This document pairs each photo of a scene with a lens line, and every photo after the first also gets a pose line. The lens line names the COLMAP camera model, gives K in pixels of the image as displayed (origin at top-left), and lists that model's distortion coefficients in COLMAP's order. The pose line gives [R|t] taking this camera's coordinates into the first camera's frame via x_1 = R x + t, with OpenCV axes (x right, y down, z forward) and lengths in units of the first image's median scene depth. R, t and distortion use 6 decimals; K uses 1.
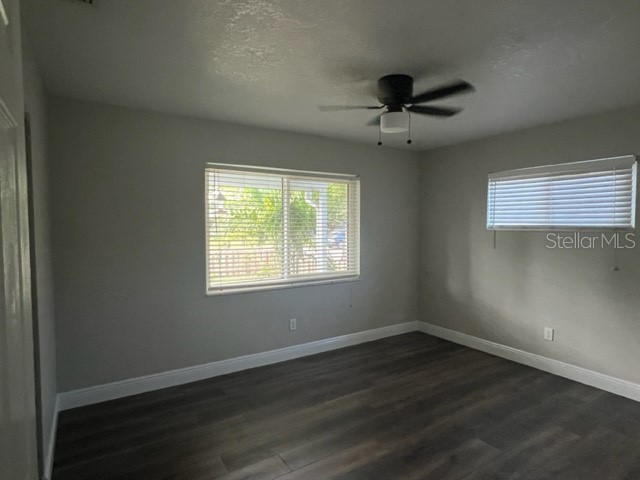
lens RADIAL K [[368.0, 0, 316.9], [0, 368.0, 242.2], [0, 0, 1]] dist [0.004589, -0.000141]
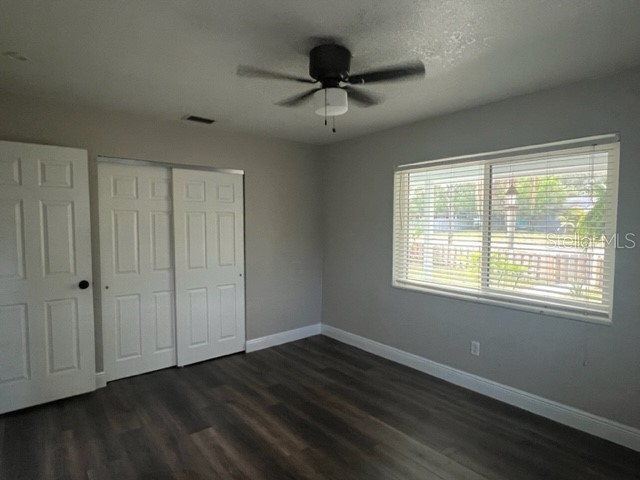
lens RADIAL K [[368.0, 0, 316.9], [0, 368.0, 242.2], [0, 0, 1]] dist [0.004589, -0.000141]
pose [[0.116210, 0.057558, -0.991556, 0.735905], [-0.051865, 0.997309, 0.051814, -0.031570], [0.991870, 0.045406, 0.118882, 0.606756]]
